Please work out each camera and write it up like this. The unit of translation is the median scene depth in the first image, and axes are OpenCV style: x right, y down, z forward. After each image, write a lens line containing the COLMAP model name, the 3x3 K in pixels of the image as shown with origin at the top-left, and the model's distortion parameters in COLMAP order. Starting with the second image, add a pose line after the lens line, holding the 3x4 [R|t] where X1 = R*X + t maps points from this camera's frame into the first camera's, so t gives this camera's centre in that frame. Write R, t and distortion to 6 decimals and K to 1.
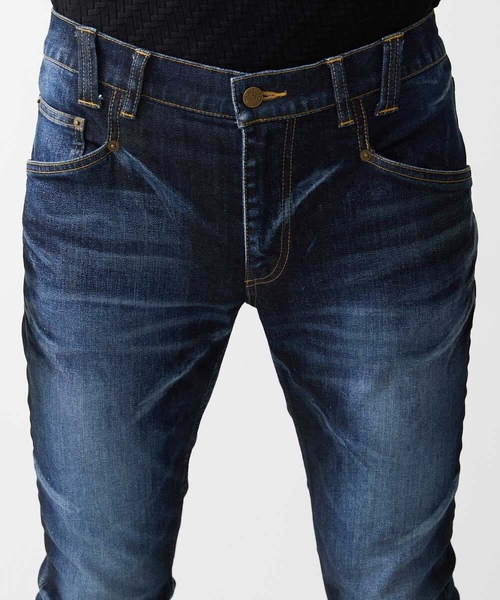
lens RADIAL K [[1883.0, 0, 250.0], [0, 1883.0, 300.0], [0, 0, 1]] dist [-0.082208, -1.309887]
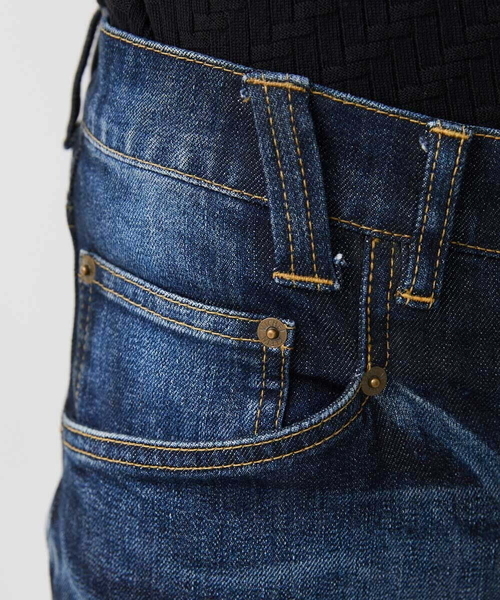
lens RADIAL K [[1781.8, 0, 250.0], [0, 1781.8, 300.0], [0, 0, 1]] dist [-0.128885, 0.739512]
pose [[0.935417, -0.135899, 0.326385, -0.210266], [0.127504, 0.990720, 0.047086, -0.117858], [-0.329755, -0.002430, 0.944063, 0.667312]]
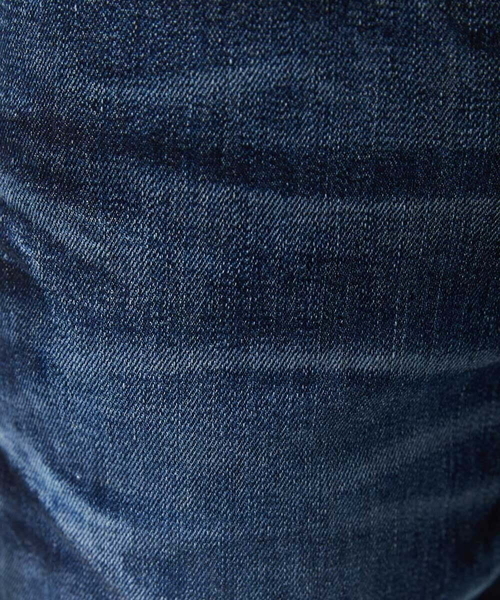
lens RADIAL K [[1781.8, 0, 250.0], [0, 1781.8, 300.0], [0, 0, 1]] dist [-0.128885, 0.739512]
pose [[0.973286, -0.070603, 0.218472, -0.149624], [0.086059, 0.994356, -0.062048, 0.007612], [-0.212858, 0.079192, 0.973869, 0.742927]]
